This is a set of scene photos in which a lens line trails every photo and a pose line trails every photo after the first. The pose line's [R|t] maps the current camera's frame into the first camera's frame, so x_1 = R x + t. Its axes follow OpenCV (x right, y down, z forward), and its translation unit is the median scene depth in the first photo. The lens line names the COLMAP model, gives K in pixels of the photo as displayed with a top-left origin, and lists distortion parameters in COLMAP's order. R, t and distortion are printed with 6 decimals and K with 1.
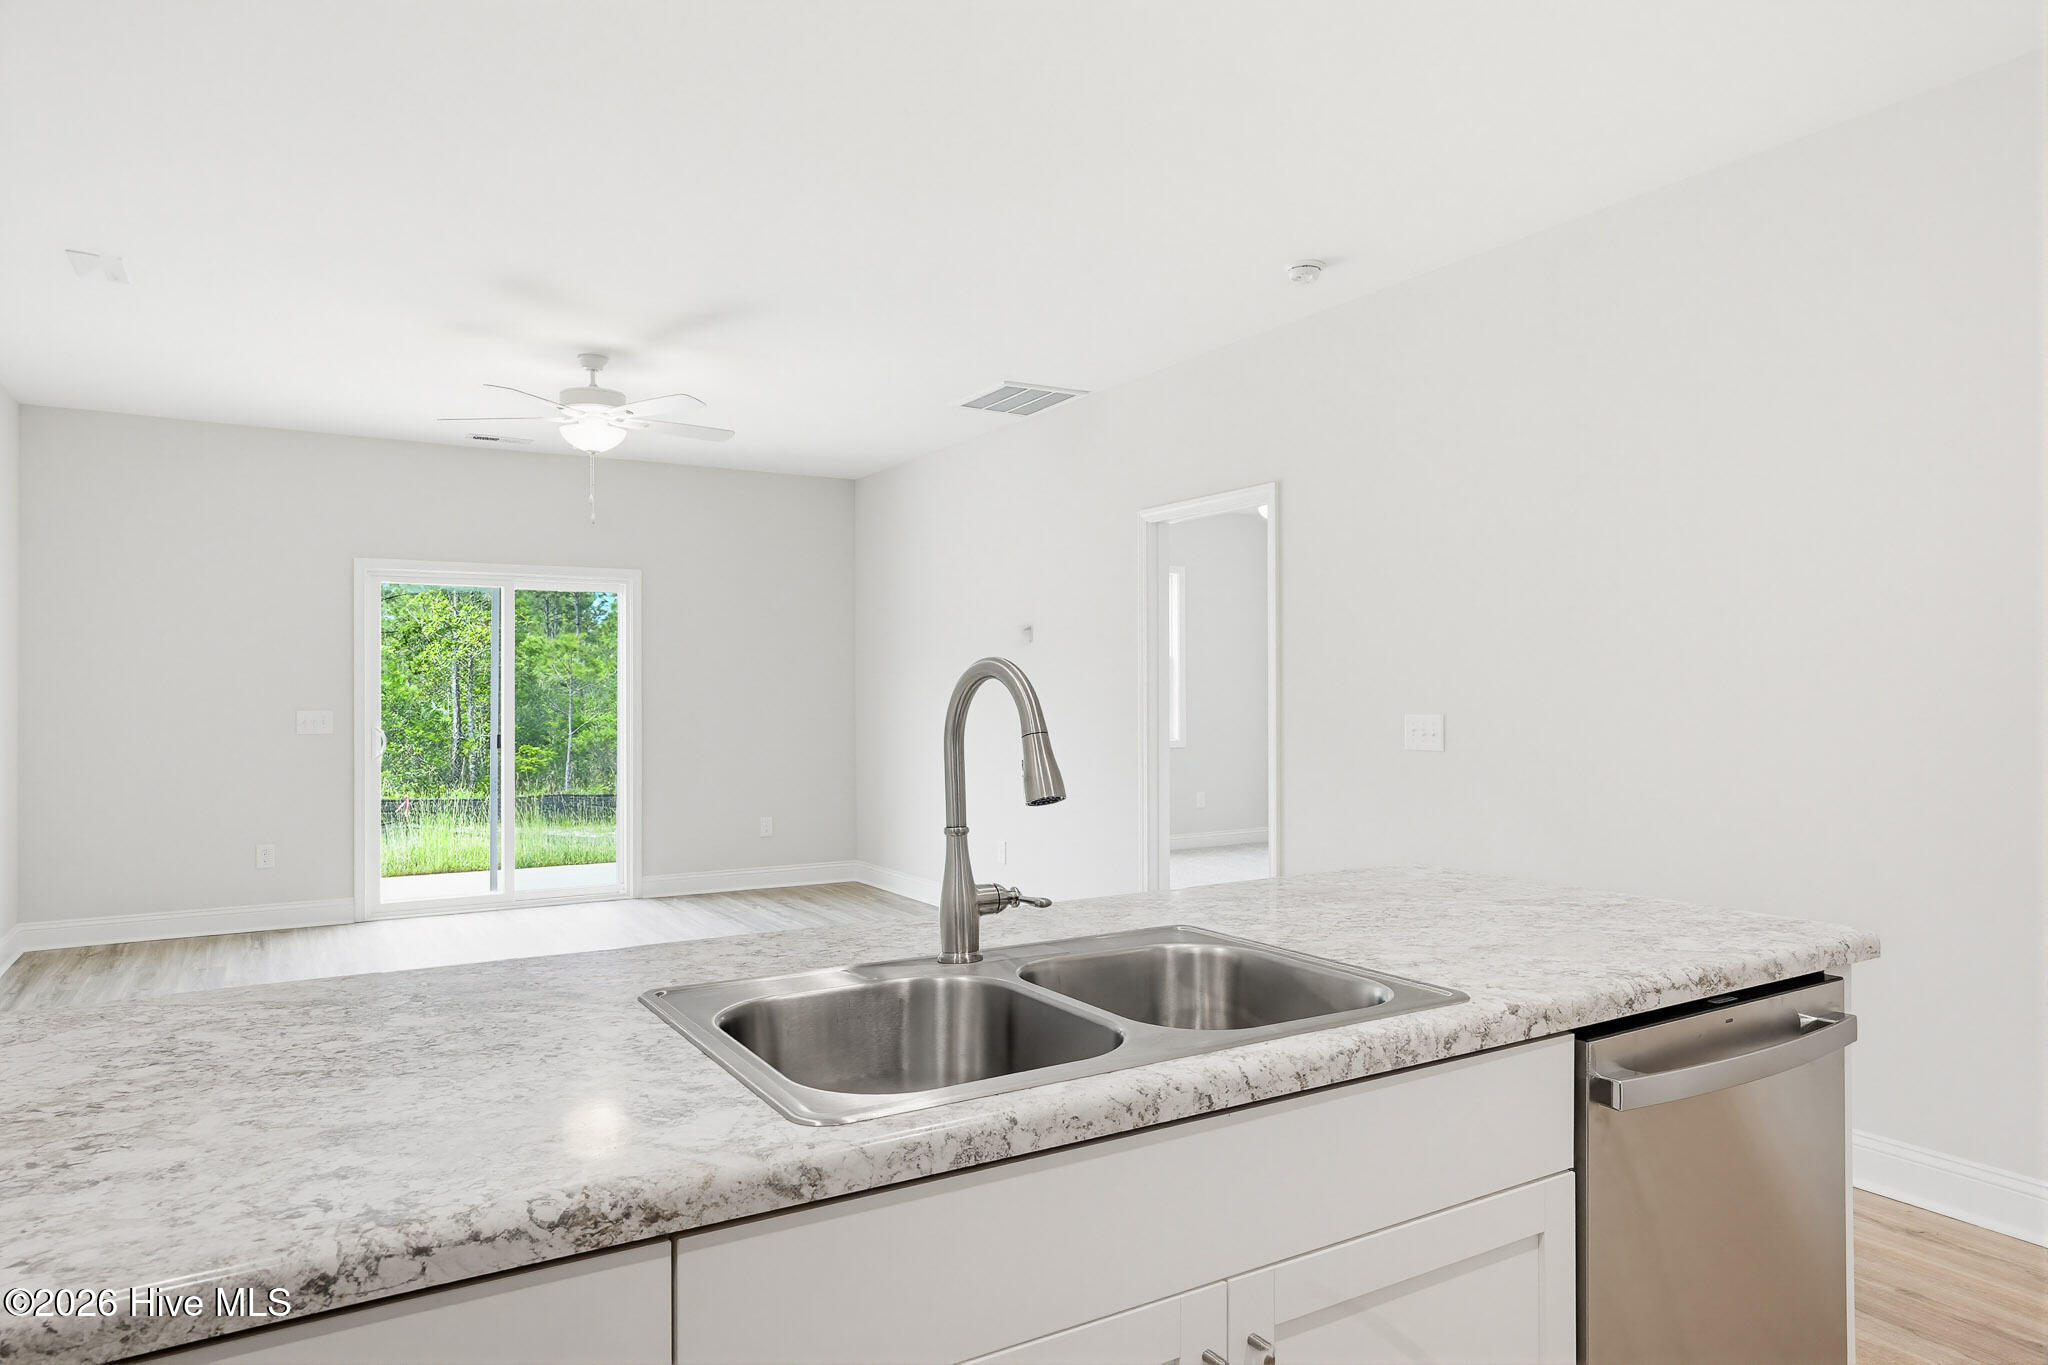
lens RADIAL K [[1300.6, 0, 1014.5], [0, 1300.6, 683.1], [0, 0, 1]] dist [0.008131, -0.000003]
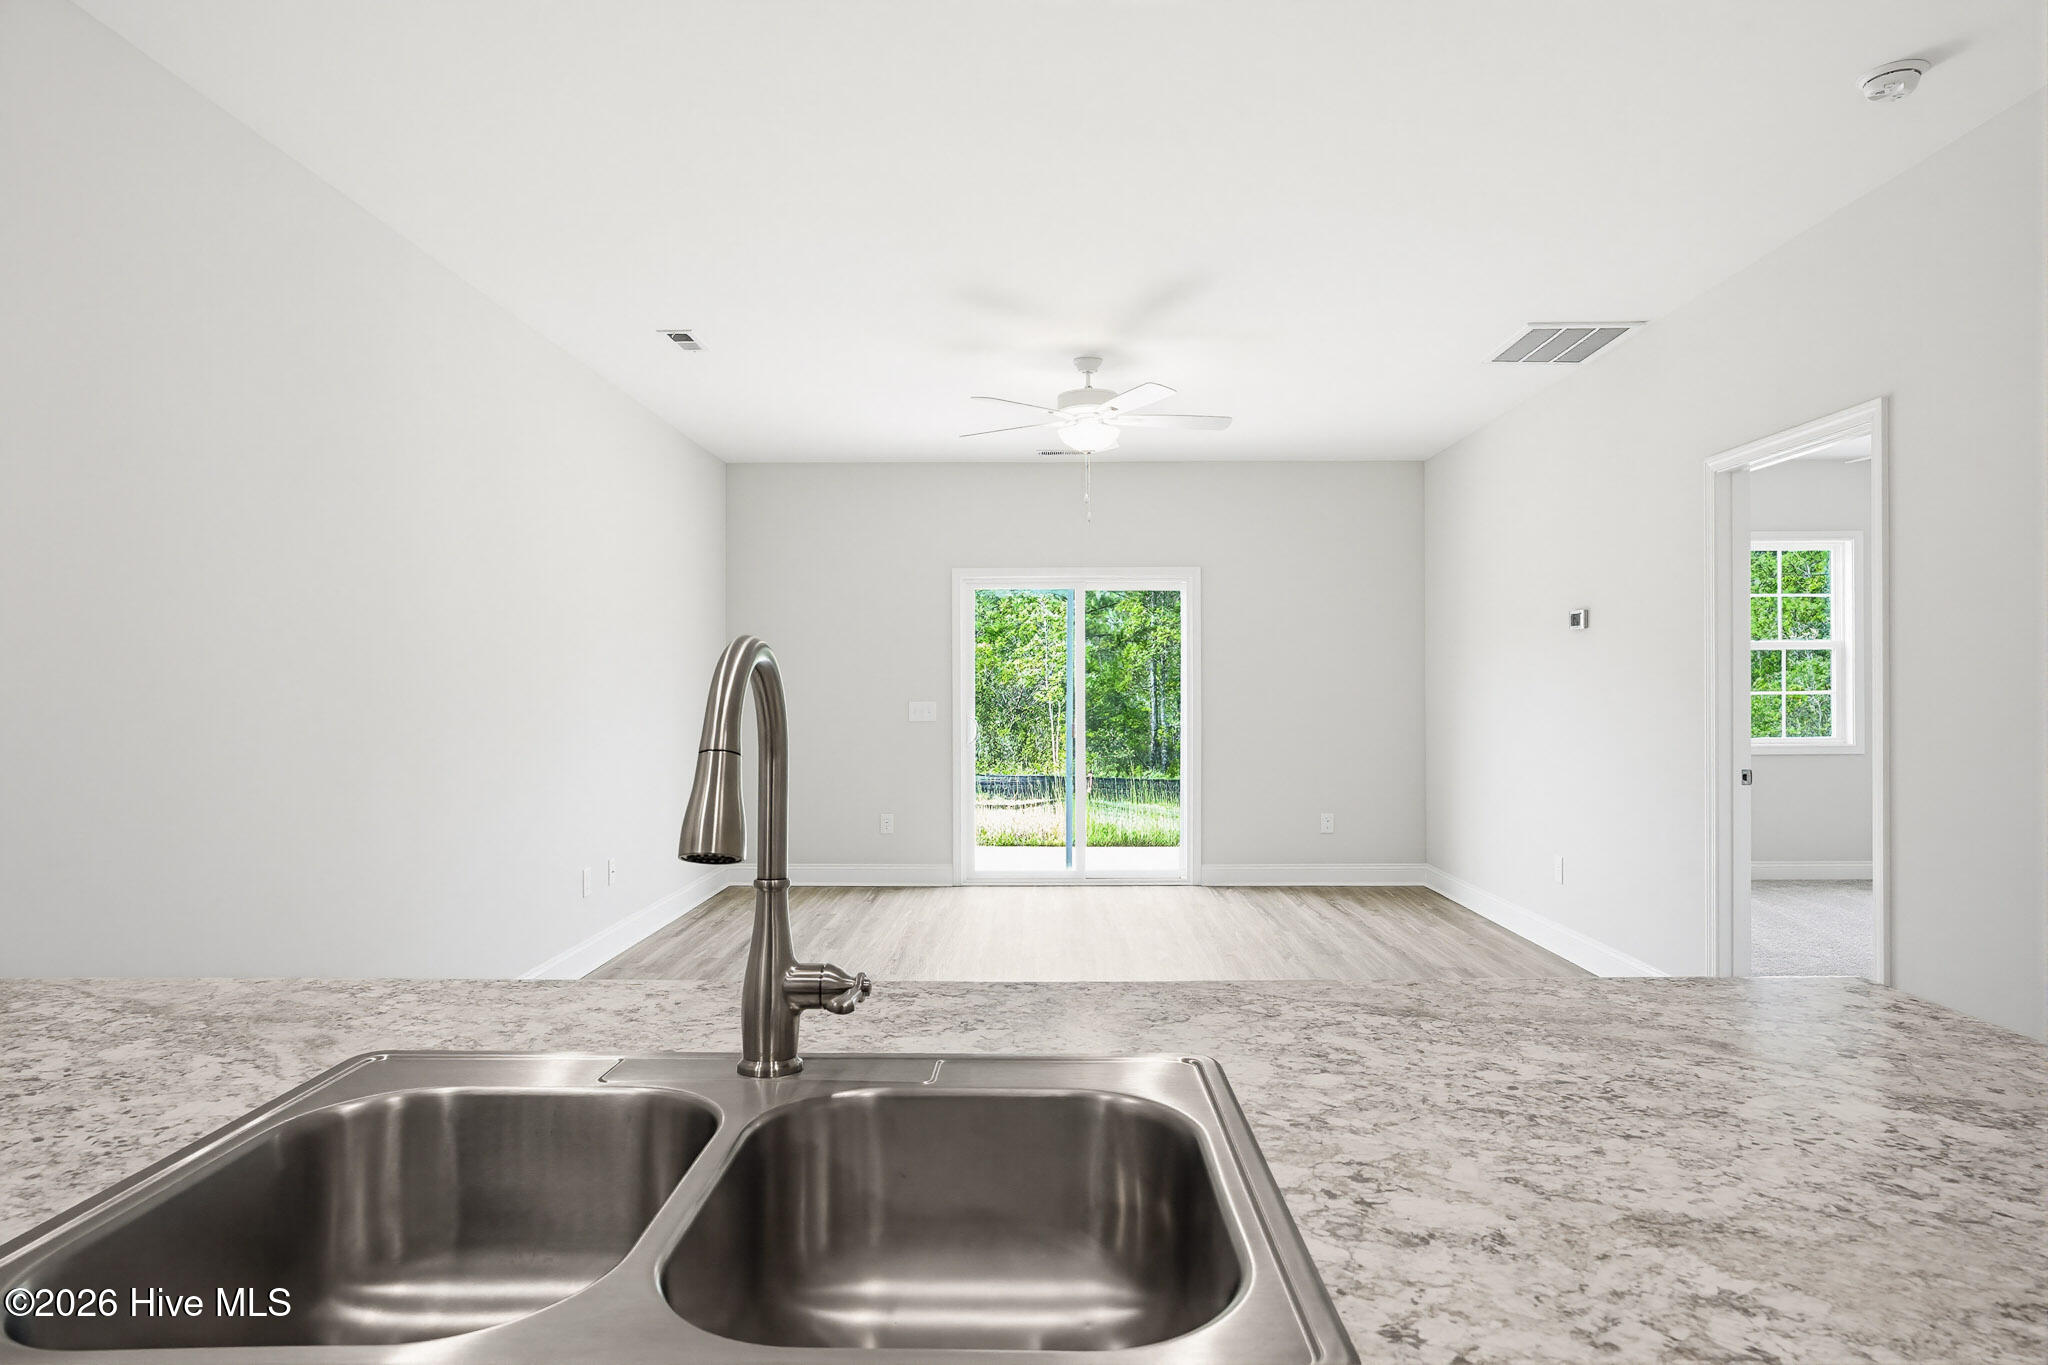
lens RADIAL K [[1173.0, 0, 1056.0], [0, 1173.0, 680.9], [0, 0, 1]] dist [-0.035858, 0.027620]
pose [[0.845324, 0.001667, -0.534251, 0.131732], [-0.000800, 0.999998, 0.001855, 0.002069], [0.534253, -0.001141, 0.845324, 0.176753]]
